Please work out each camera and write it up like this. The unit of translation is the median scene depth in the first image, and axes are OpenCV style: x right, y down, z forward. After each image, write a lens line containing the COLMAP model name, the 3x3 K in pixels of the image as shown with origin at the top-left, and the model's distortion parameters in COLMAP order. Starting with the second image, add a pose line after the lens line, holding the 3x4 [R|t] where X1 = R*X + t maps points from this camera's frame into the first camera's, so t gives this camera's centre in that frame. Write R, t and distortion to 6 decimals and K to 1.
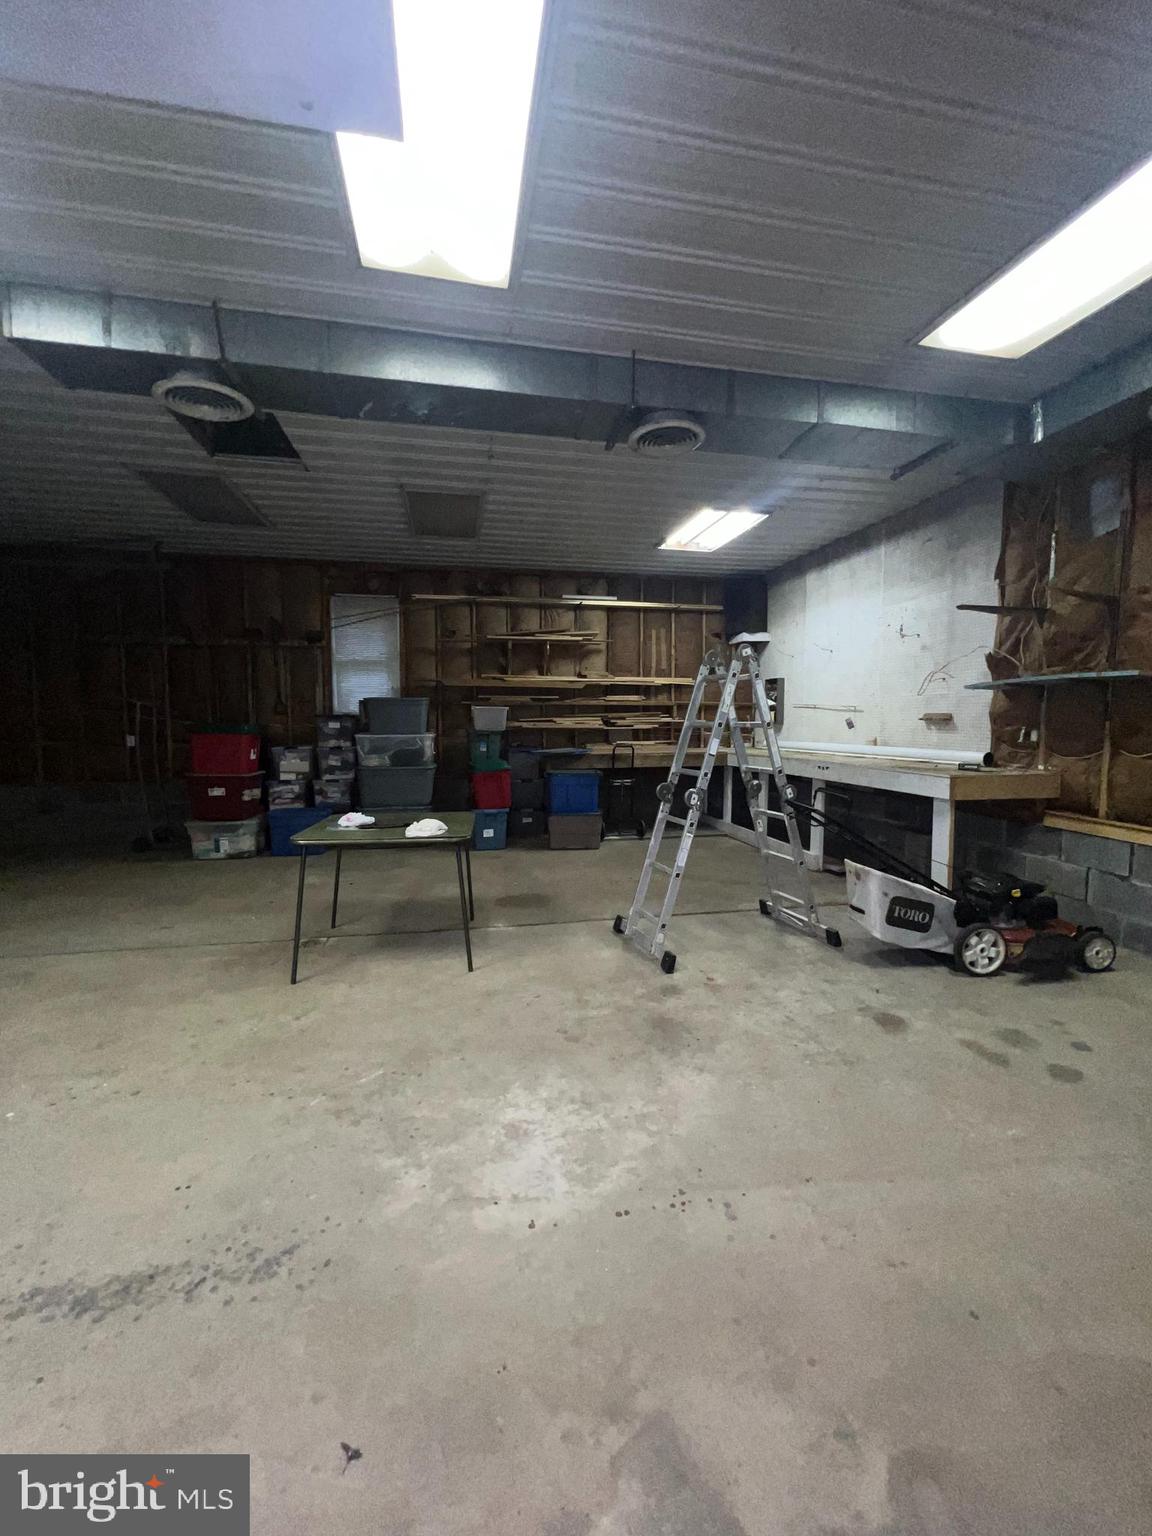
lens RADIAL K [[613.1, 0, 578.7], [0, 613.1, 766.0], [0, 0, 1]] dist [0.001069, -0.000305]
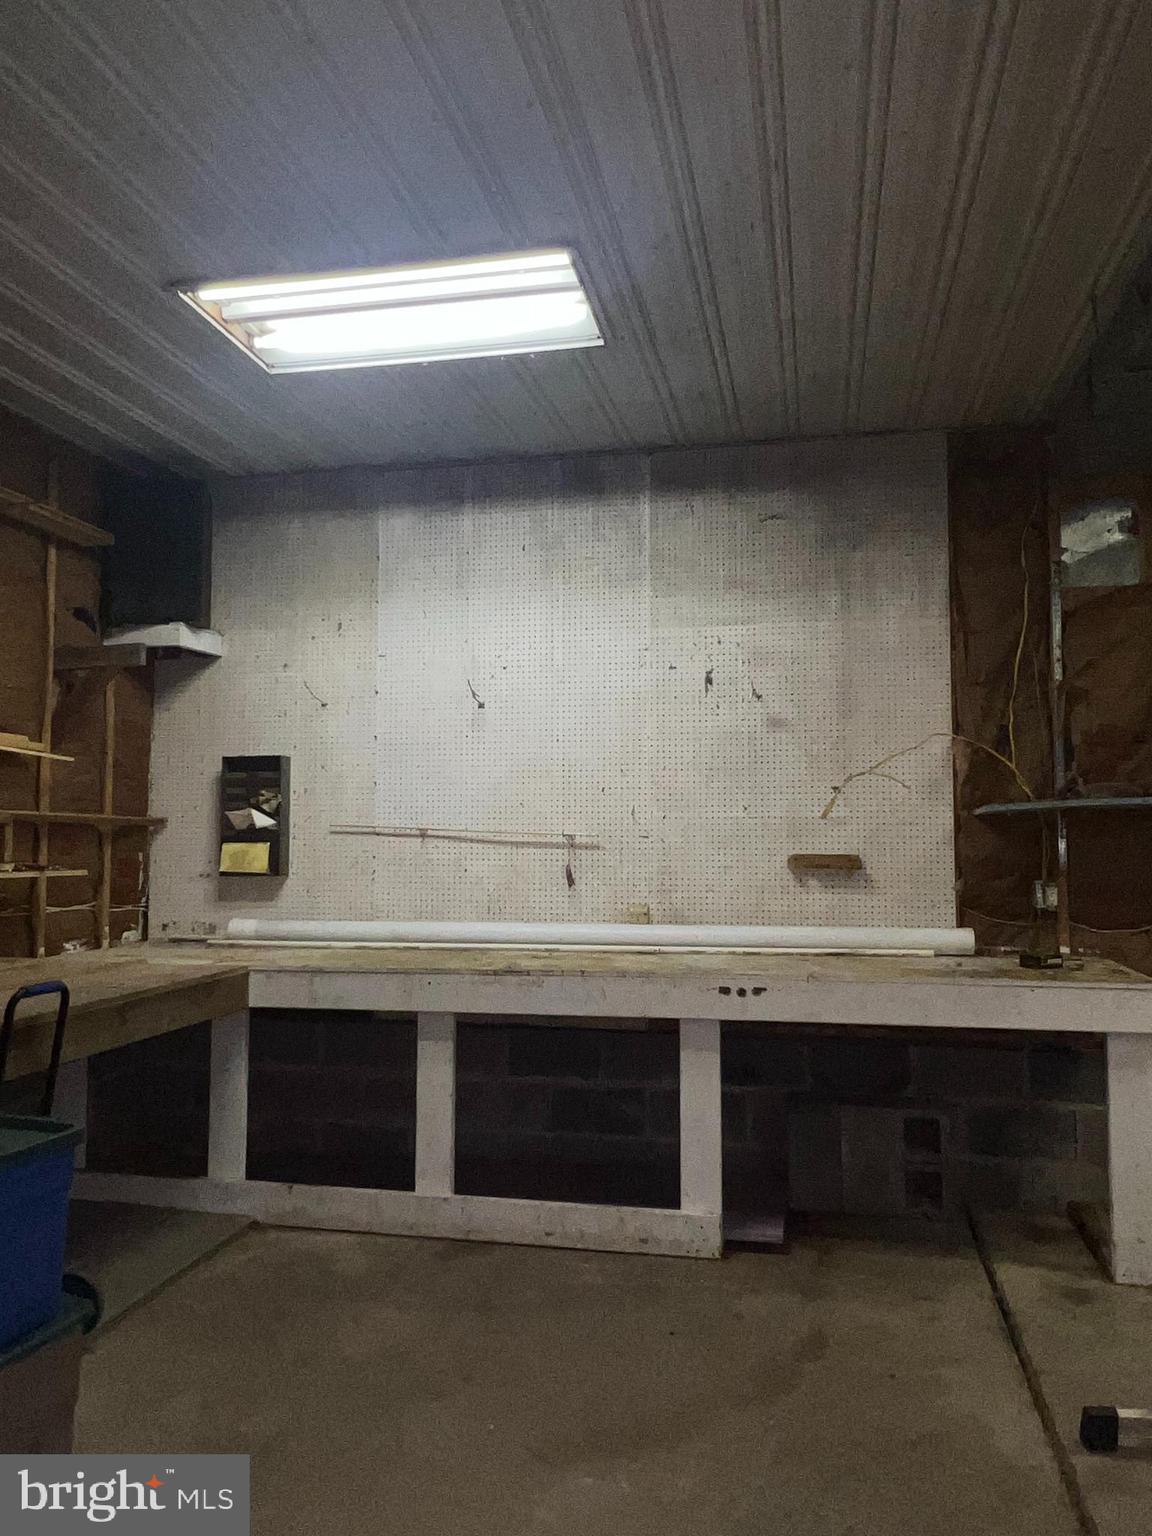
lens RADIAL K [[1107.9, 0, 567.5], [0, 1107.9, 772.6], [0, 0, 1]] dist [-0.005498, -0.006358]
pose [[0.407313, 0.053774, 0.911704, -0.420605], [0.069307, 0.993567, -0.089566, -0.107512], [-0.910655, 0.099669, 0.400965, 1.025194]]
